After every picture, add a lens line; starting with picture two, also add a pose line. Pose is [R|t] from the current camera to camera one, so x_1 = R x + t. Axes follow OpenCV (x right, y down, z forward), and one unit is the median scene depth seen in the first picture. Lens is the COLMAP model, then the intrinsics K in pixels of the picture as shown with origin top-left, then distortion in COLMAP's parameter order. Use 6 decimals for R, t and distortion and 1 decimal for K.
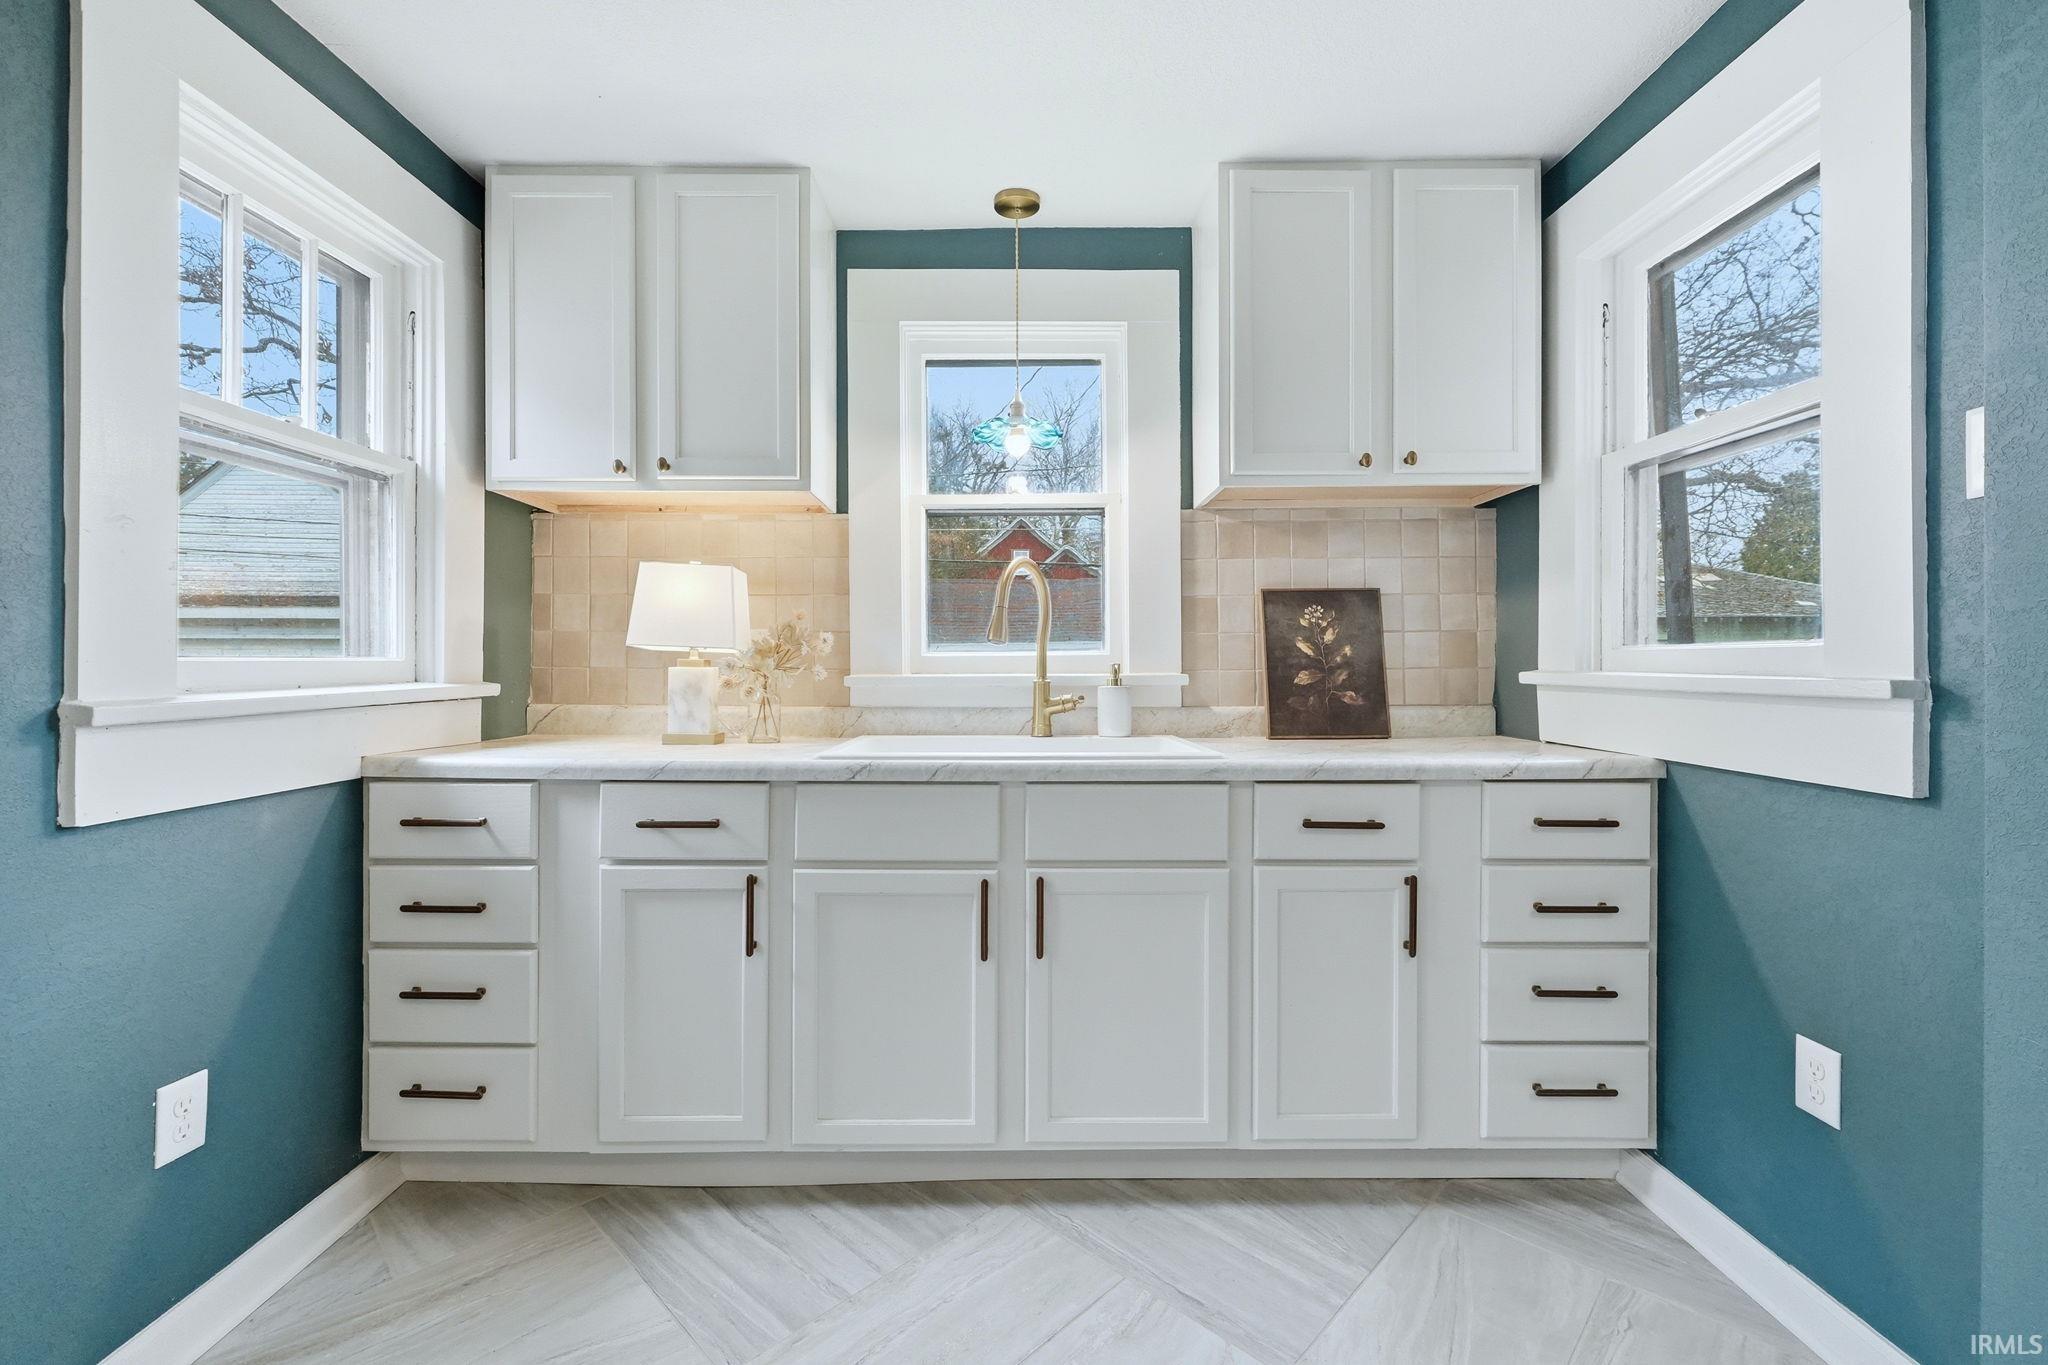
lens RADIAL K [[859.8, 0, 1024.7], [0, 859.8, 672.4], [0, 0, 1]] dist [-0.001788, -0.000107]
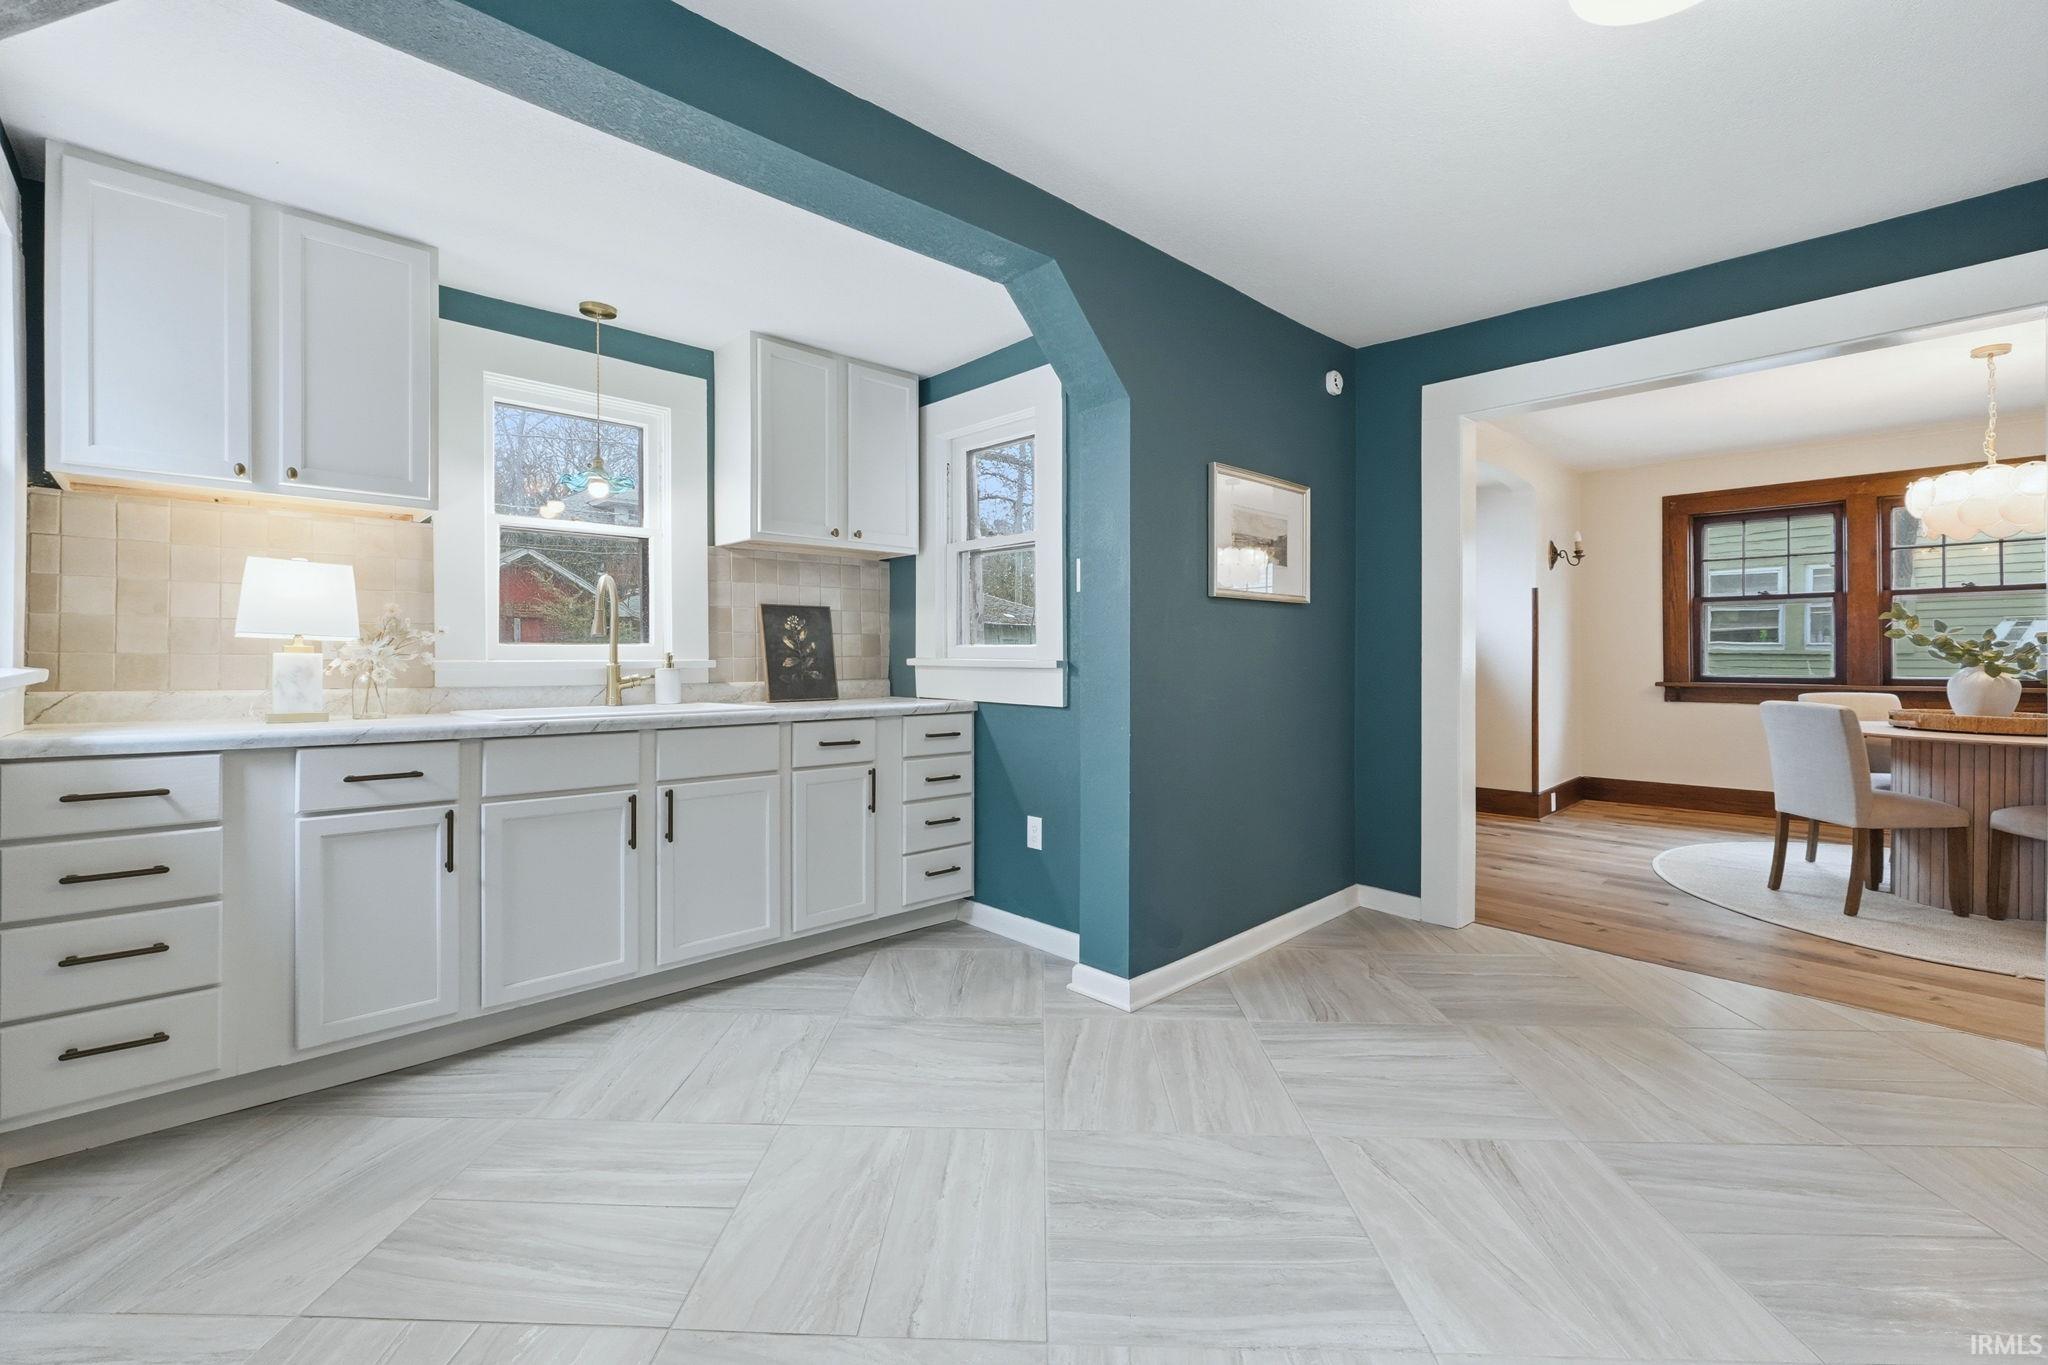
lens RADIAL K [[855.7, 0, 1012.2], [0, 855.7, 657.7], [0, 0, 1]] dist [-0.000513, 0.000078]
pose [[0.733989, 0.002415, 0.679157, -0.490945], [0.002932, 0.999973, -0.006724, 0.010627], [-0.679155, 0.006927, 0.733962, -0.467924]]
